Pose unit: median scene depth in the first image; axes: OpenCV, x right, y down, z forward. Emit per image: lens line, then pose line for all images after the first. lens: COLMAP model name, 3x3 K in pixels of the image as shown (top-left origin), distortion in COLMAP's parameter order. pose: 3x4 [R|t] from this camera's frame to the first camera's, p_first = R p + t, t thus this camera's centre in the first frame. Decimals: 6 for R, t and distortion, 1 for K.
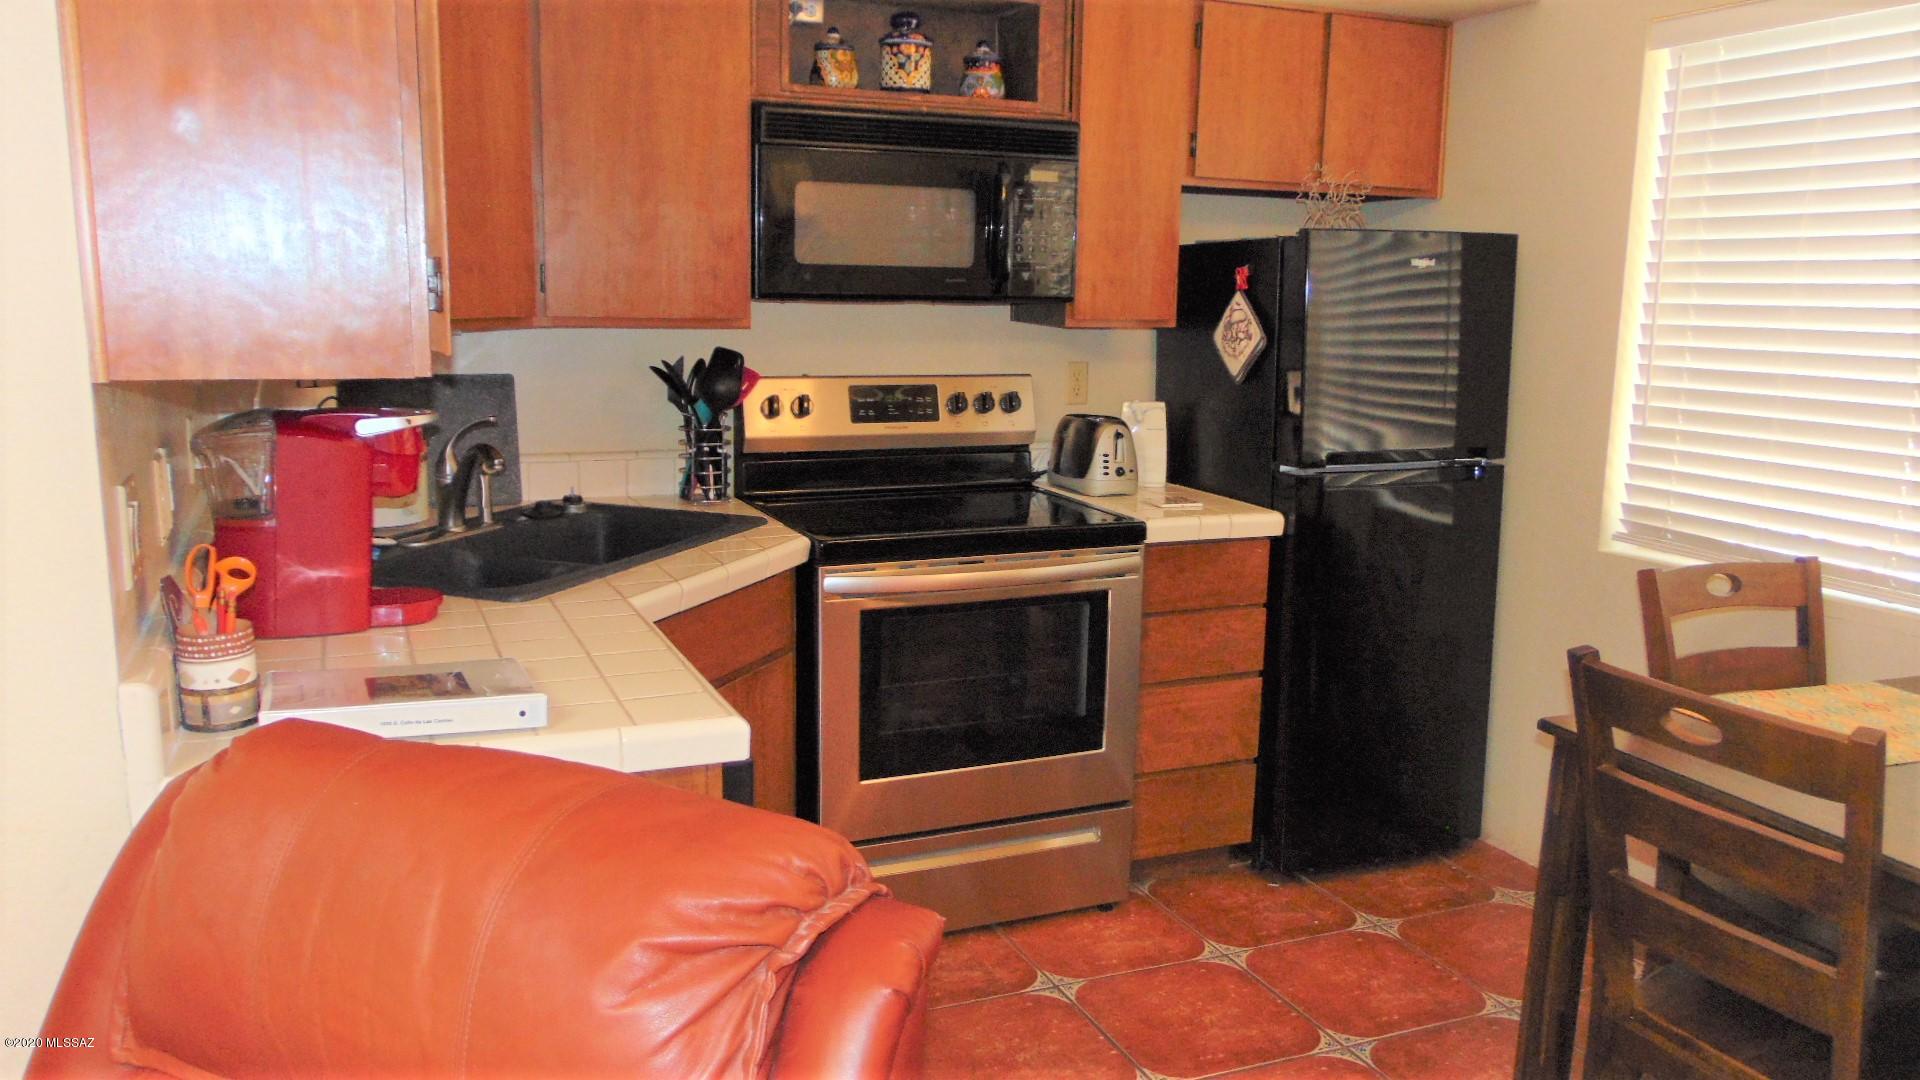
lens RADIAL K [[1429.9, 0, 959.7], [0, 1429.9, 535.9], [0, 0, 1]] dist [-0.045252, 0.072078]
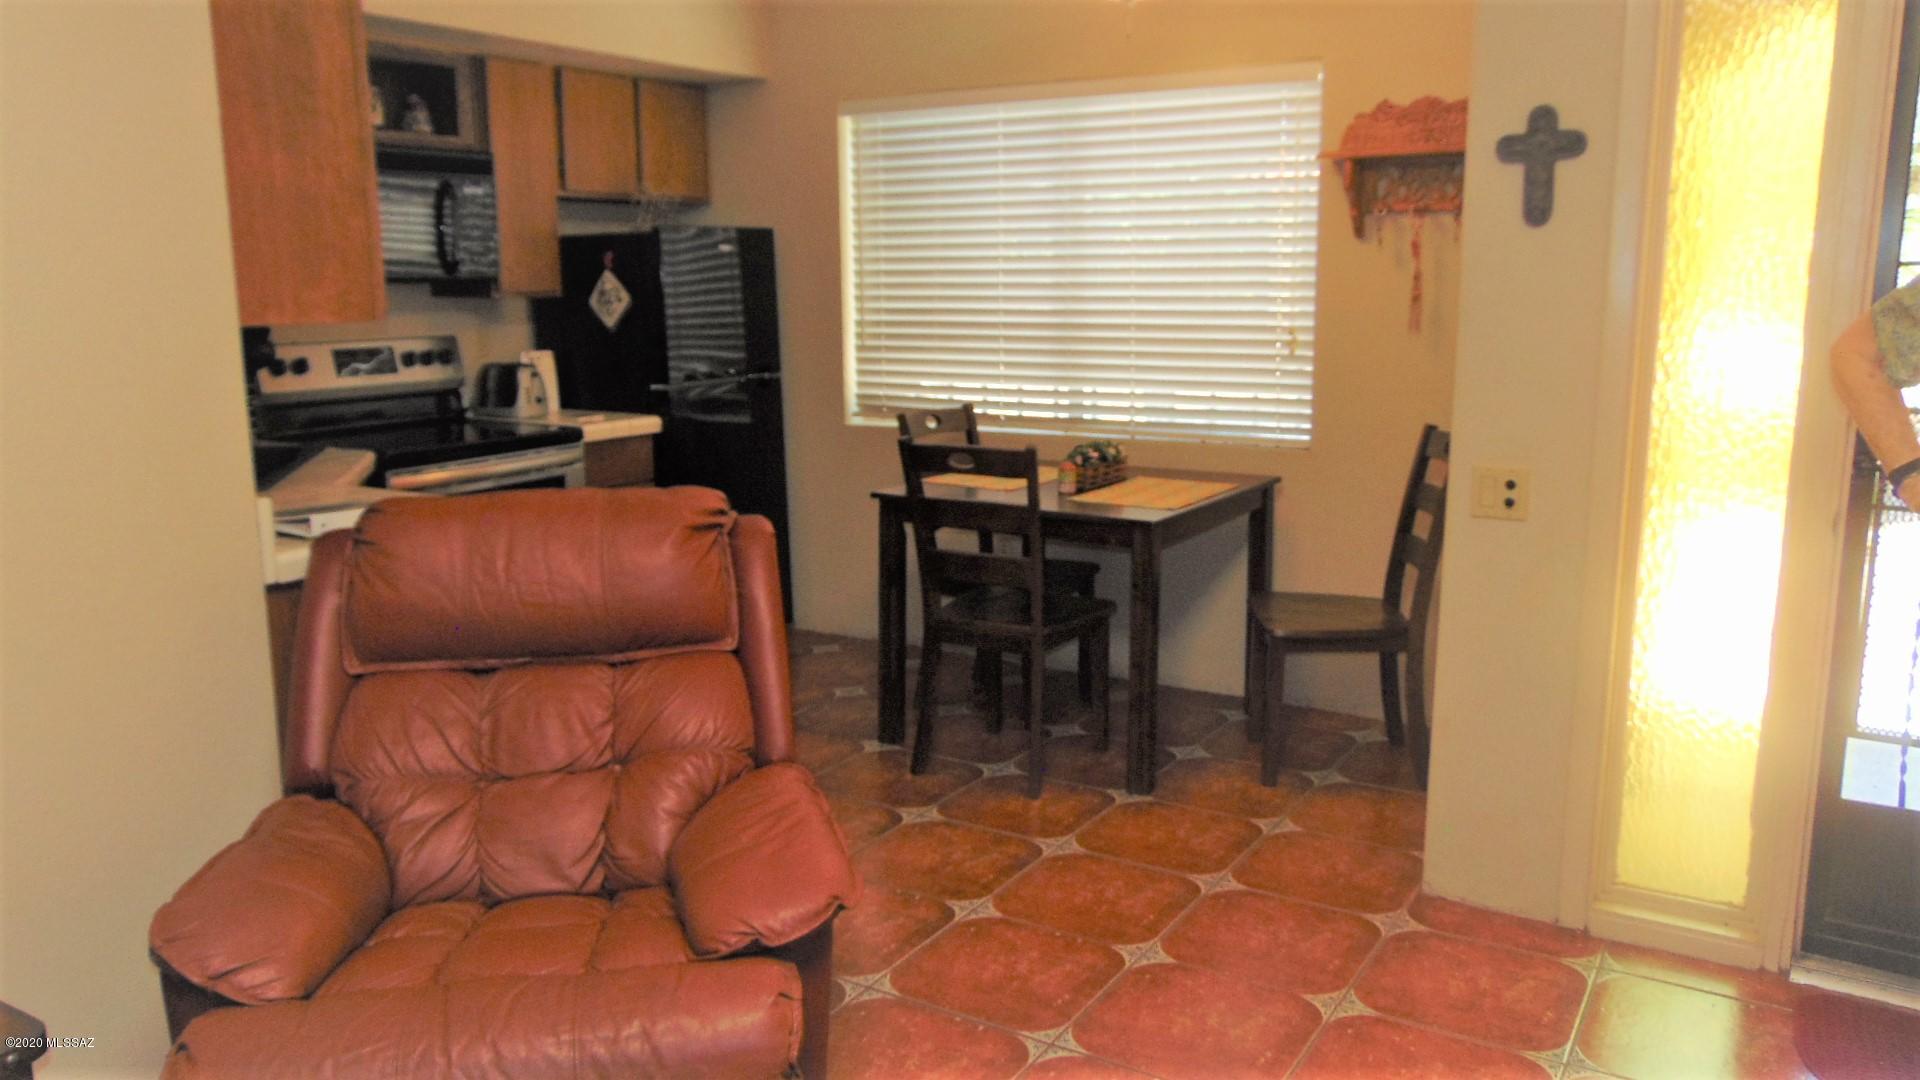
lens RADIAL K [[1429.9, 0, 963.5], [0, 1429.9, 537.9], [0, 0, 1]] dist [-0.045252, 0.072078]
pose [[0.813815, -0.126706, 0.567142, -0.377600], [0.120038, 0.991546, 0.049274, 0.074322], [-0.568590, 0.027979, 0.822145, -0.405652]]
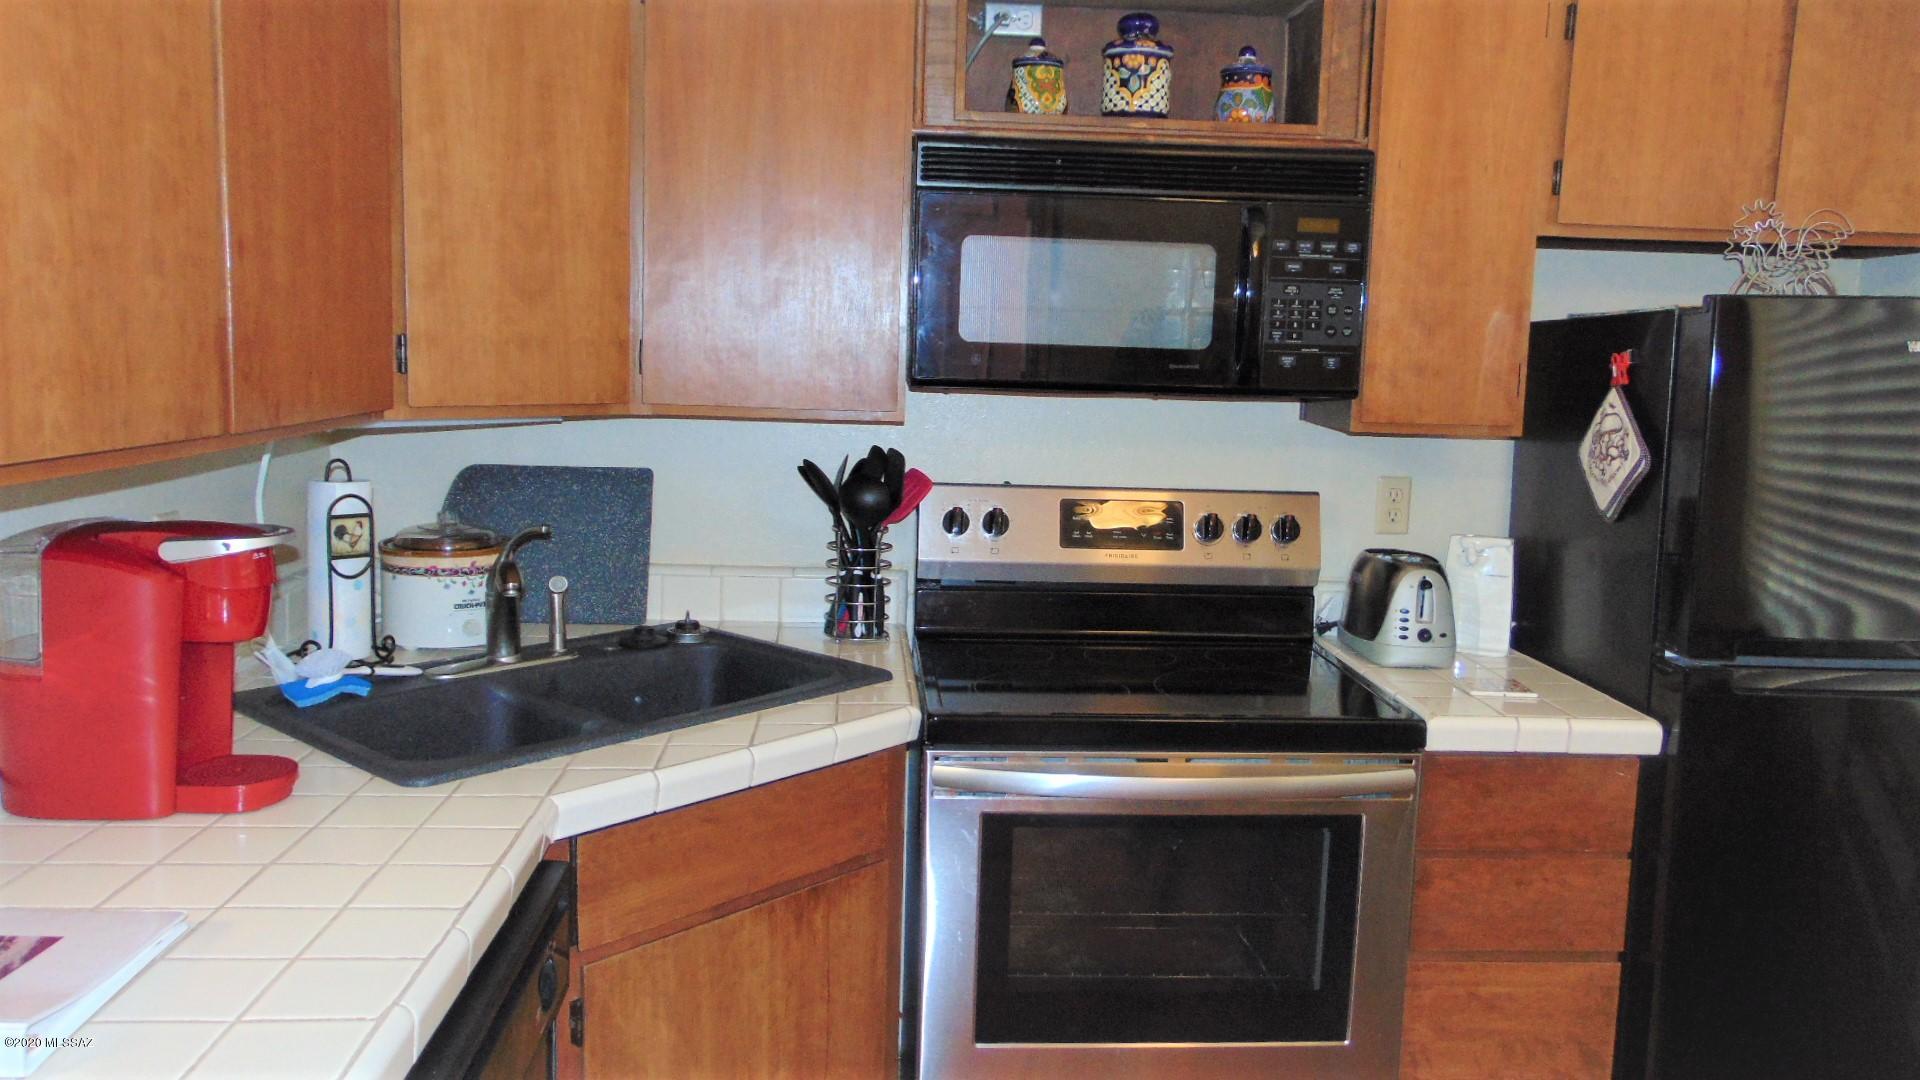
lens RADIAL K [[1429.9, 0, 966.7], [0, 1429.9, 533.5], [0, 0, 1]] dist [-0.045252, 0.072078]
pose [[0.936297, 0.054471, -0.346958, 0.148613], [-0.072933, 0.996520, -0.040365, -0.053130], [0.343552, 0.063098, 0.937011, 0.266392]]
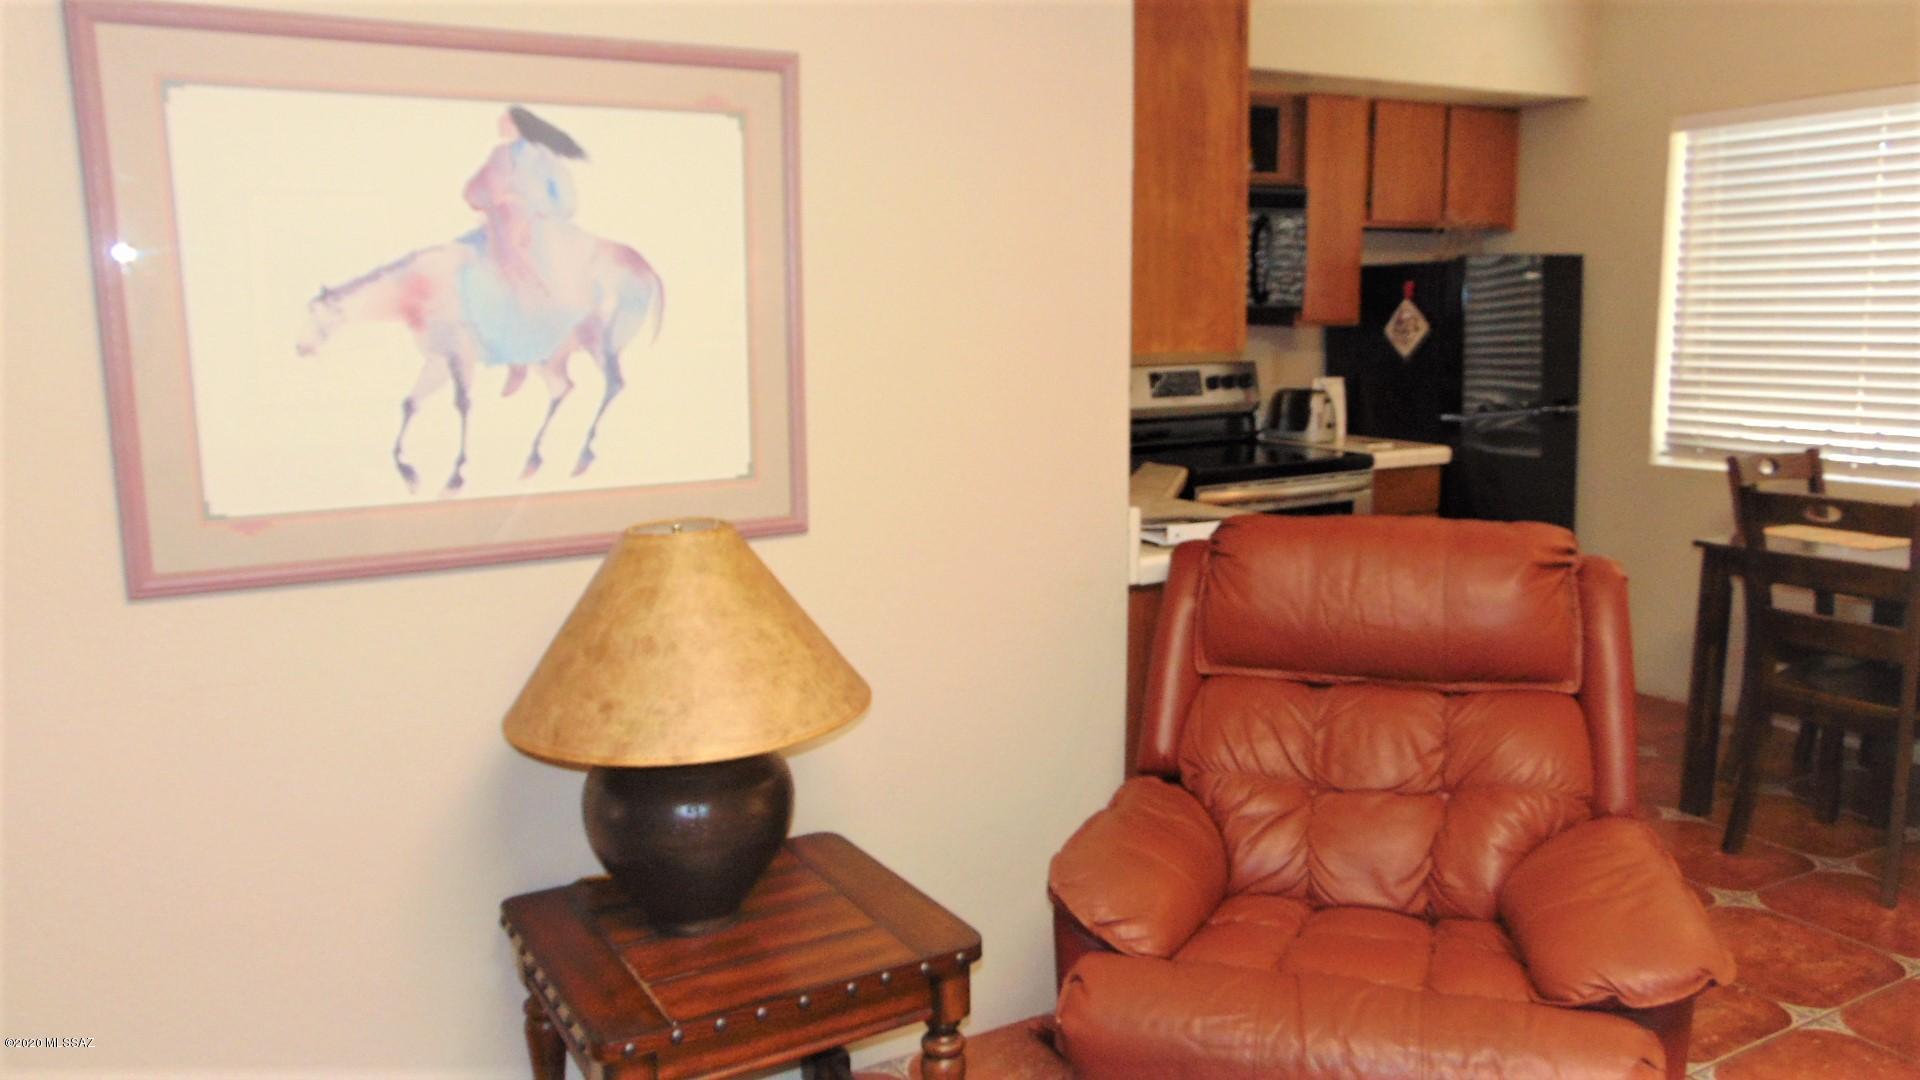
lens RADIAL K [[1429.9, 0, 955.4], [0, 1429.9, 536.9], [0, 0, 1]] dist [-0.045252, 0.072078]
pose [[0.992978, -0.046397, 0.108817, -0.444788], [0.047811, 0.998802, -0.010421, 0.067689], [-0.108203, 0.015550, 0.994007, -0.407053]]
